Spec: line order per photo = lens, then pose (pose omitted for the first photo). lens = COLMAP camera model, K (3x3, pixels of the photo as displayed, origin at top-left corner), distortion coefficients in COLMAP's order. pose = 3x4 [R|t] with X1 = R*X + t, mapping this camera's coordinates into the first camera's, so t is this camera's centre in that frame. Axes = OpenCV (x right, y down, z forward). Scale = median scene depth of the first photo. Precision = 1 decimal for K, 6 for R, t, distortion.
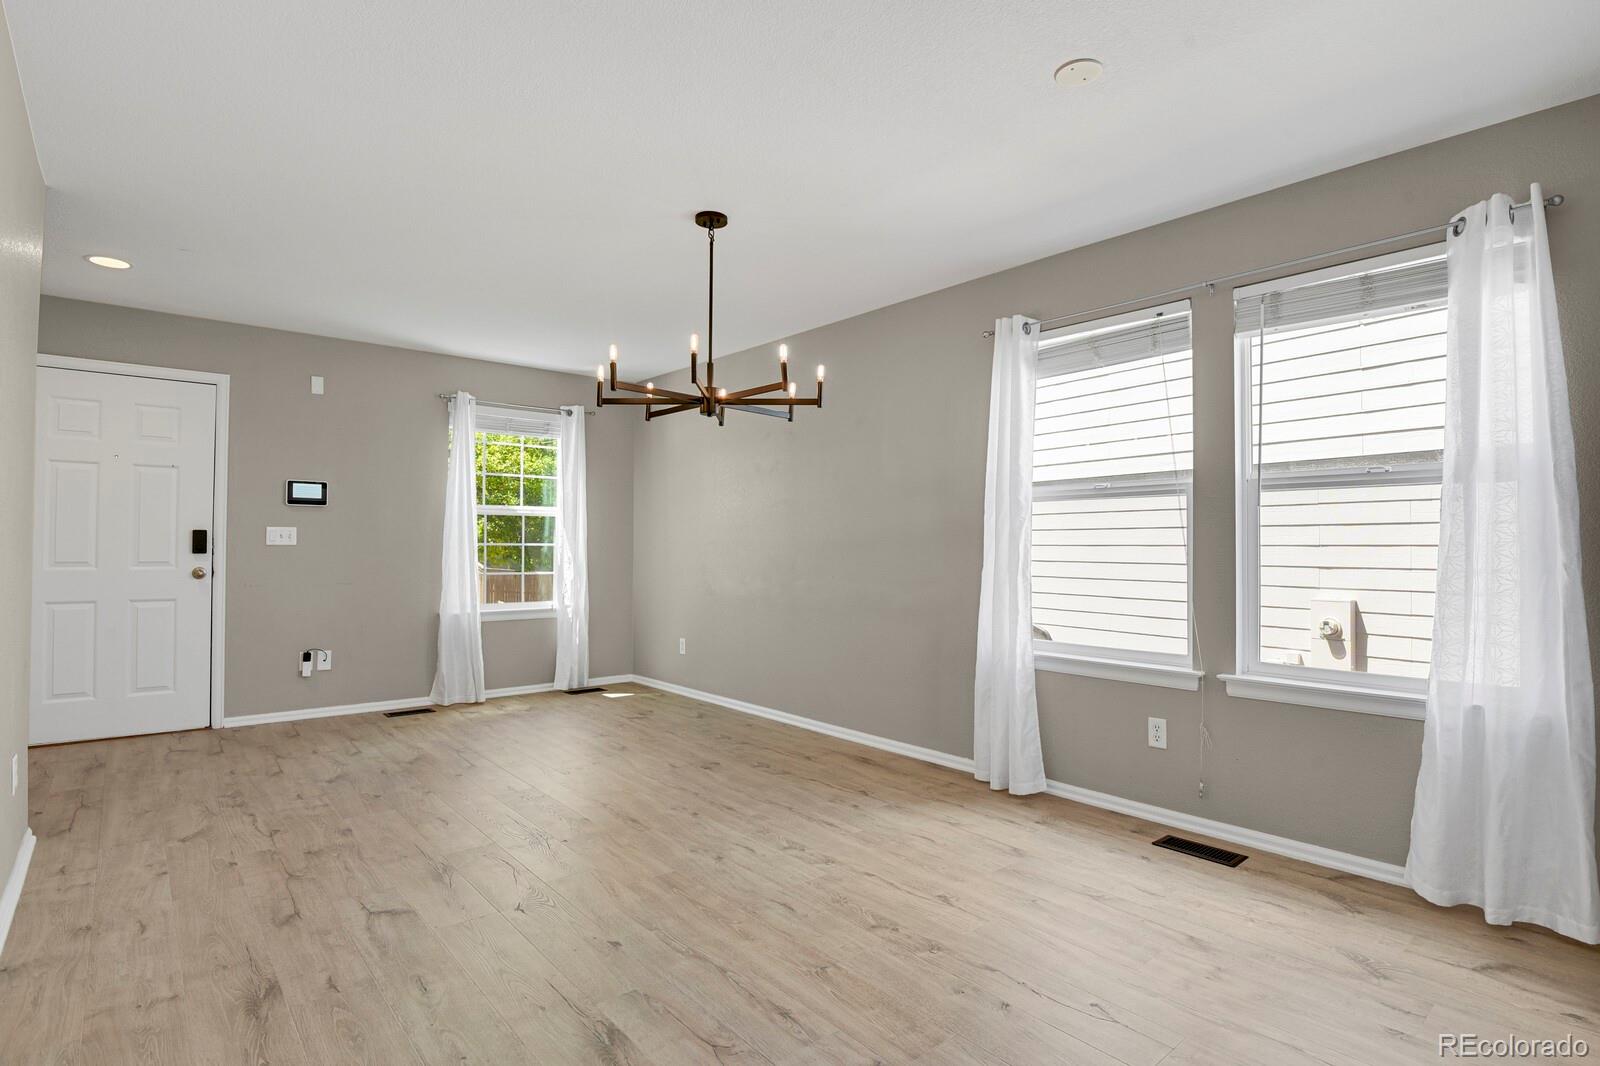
lens RADIAL K [[790.1, 0, 815.2], [0, 790.1, 527.5], [0, 0, 1]] dist [-0.025199, -0.002139]
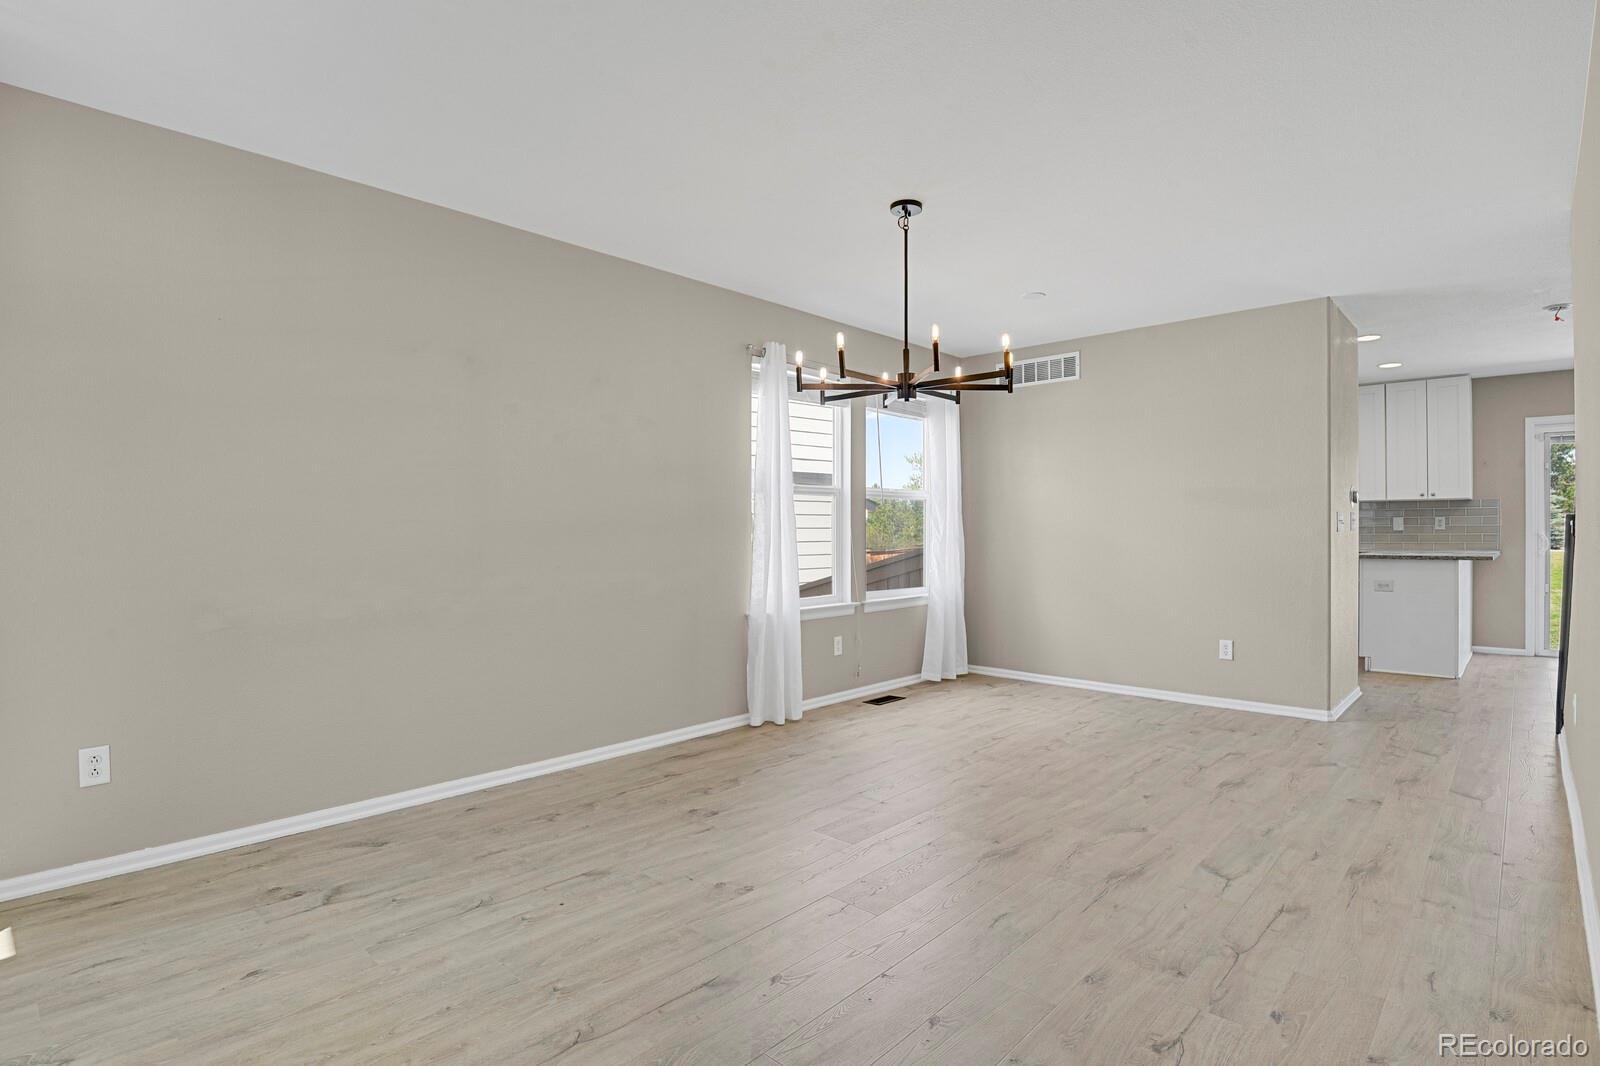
lens RADIAL K [[790.1, 0, 800.8], [0, 790.1, 540.8], [0, 0, 1]] dist [-0.025199, -0.002139]
pose [[-0.092077, -0.019278, 0.995565, -1.253664], [-0.021547, 0.999617, 0.017364, 0.026920], [-0.995519, -0.019853, -0.092457, 1.354660]]
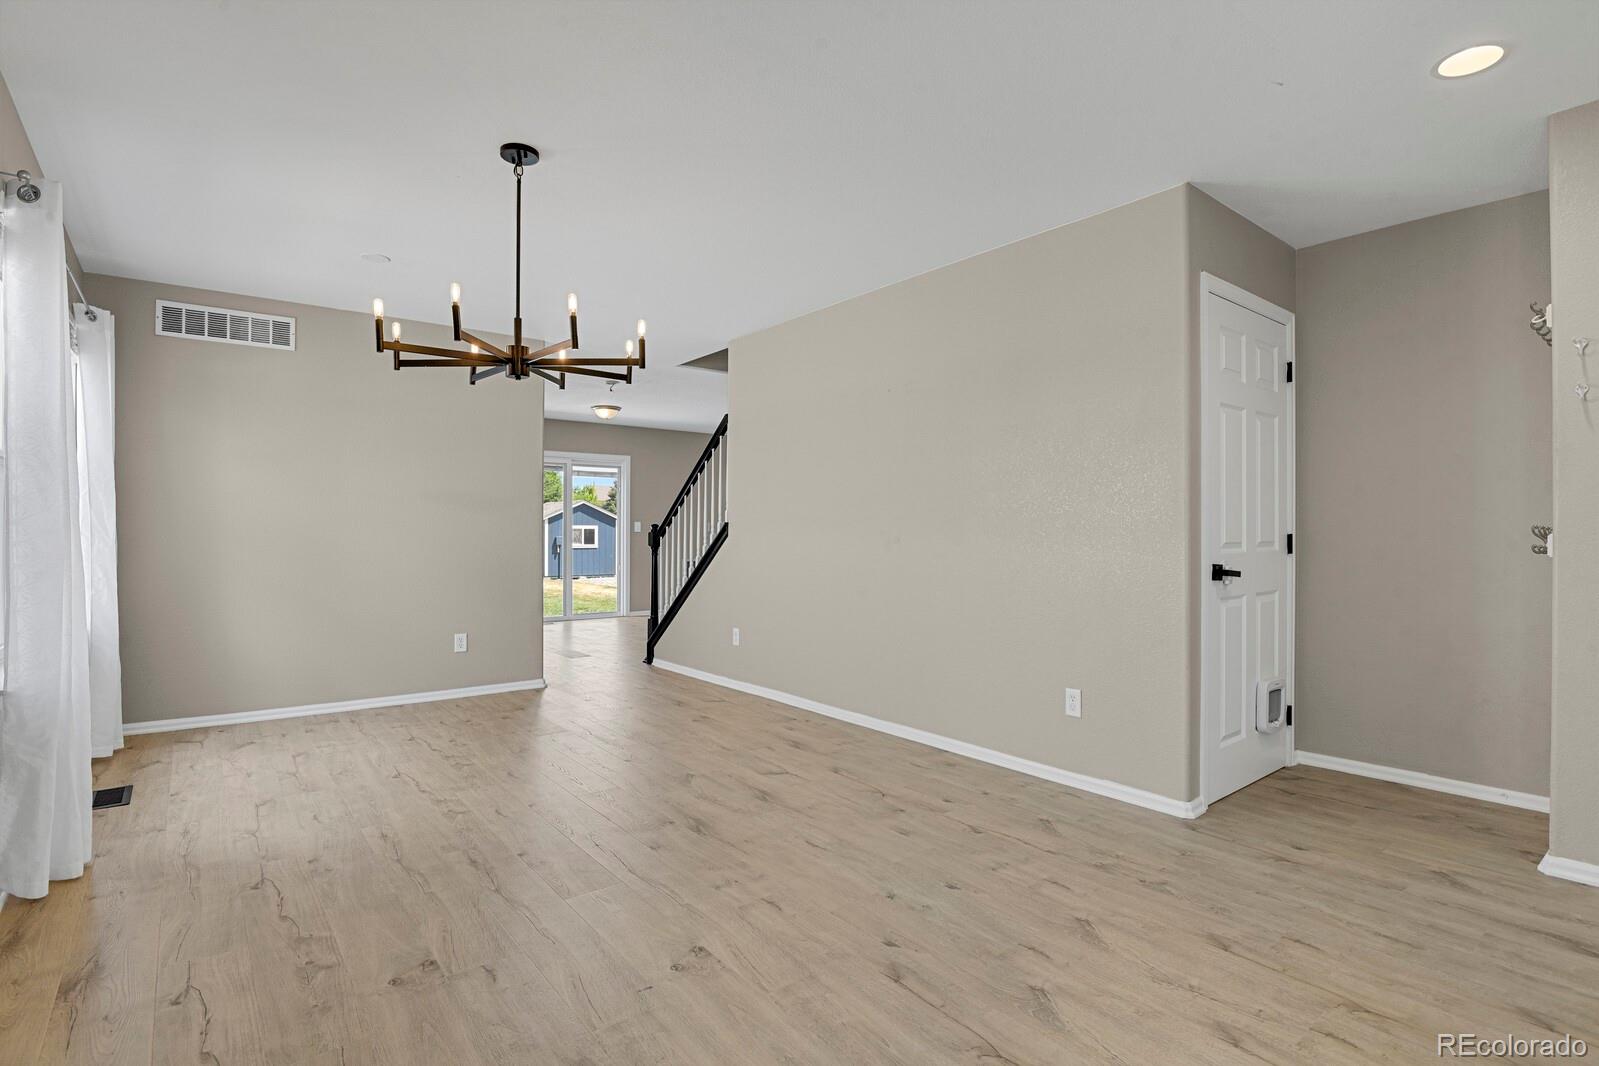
lens RADIAL K [[789.6, 0, 808.9], [0, 789.6, 530.1], [0, 0, 1]] dist [-0.025199, -0.002139]
pose [[-0.998651, -0.008067, 0.051292, -0.552886], [-0.009343, 0.999651, -0.024690, 0.050061], [-0.051075, -0.025136, -0.998378, 2.040915]]
